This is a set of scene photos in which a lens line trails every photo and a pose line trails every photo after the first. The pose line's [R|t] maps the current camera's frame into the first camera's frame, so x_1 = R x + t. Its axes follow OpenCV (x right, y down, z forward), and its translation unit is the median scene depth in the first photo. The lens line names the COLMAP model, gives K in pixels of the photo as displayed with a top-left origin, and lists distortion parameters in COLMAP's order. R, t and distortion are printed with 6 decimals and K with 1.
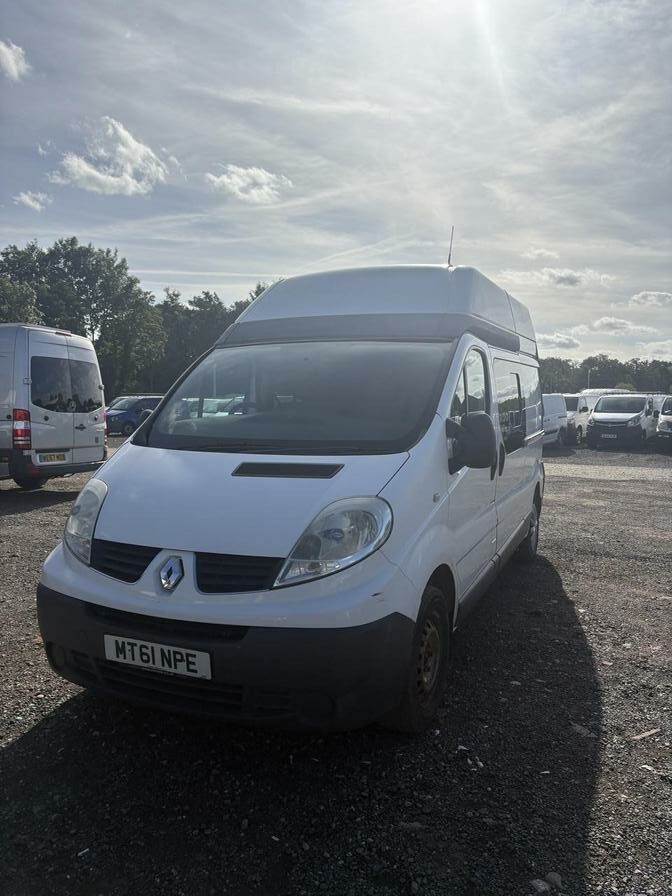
lens RADIAL K [[718.0, 0, 336.0], [0, 718.0, 448.0], [0, 0, 1]] dist [0.000079, 0.001334]
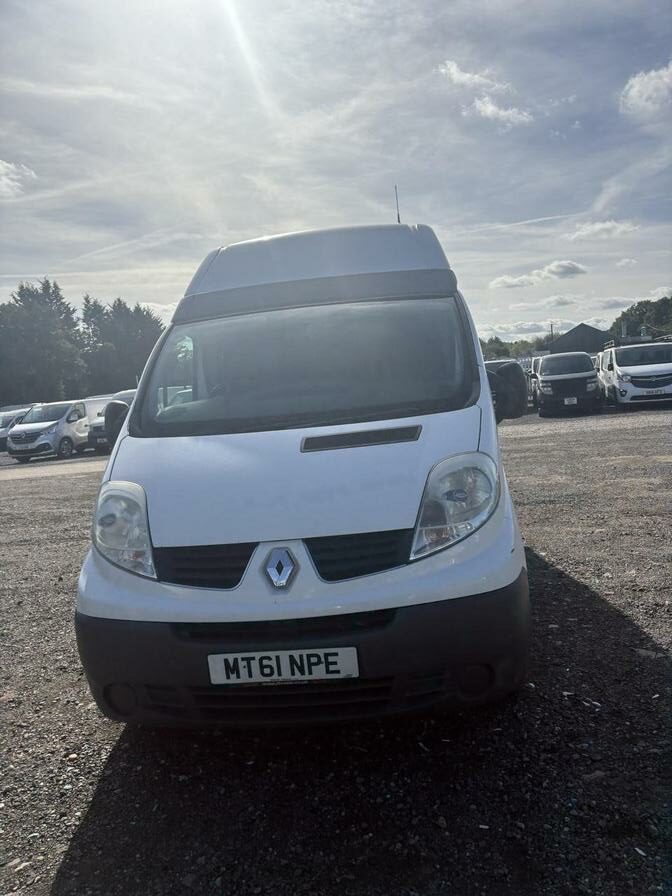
lens RADIAL K [[718.0, 0, 336.0], [0, 718.0, 448.0], [0, 0, 1]] dist [0.000079, 0.001334]
pose [[0.942140, -0.121072, 0.312591, -0.418104], [0.119169, 0.992553, 0.025261, 0.017358], [-0.313322, 0.013452, 0.949552, 0.158740]]
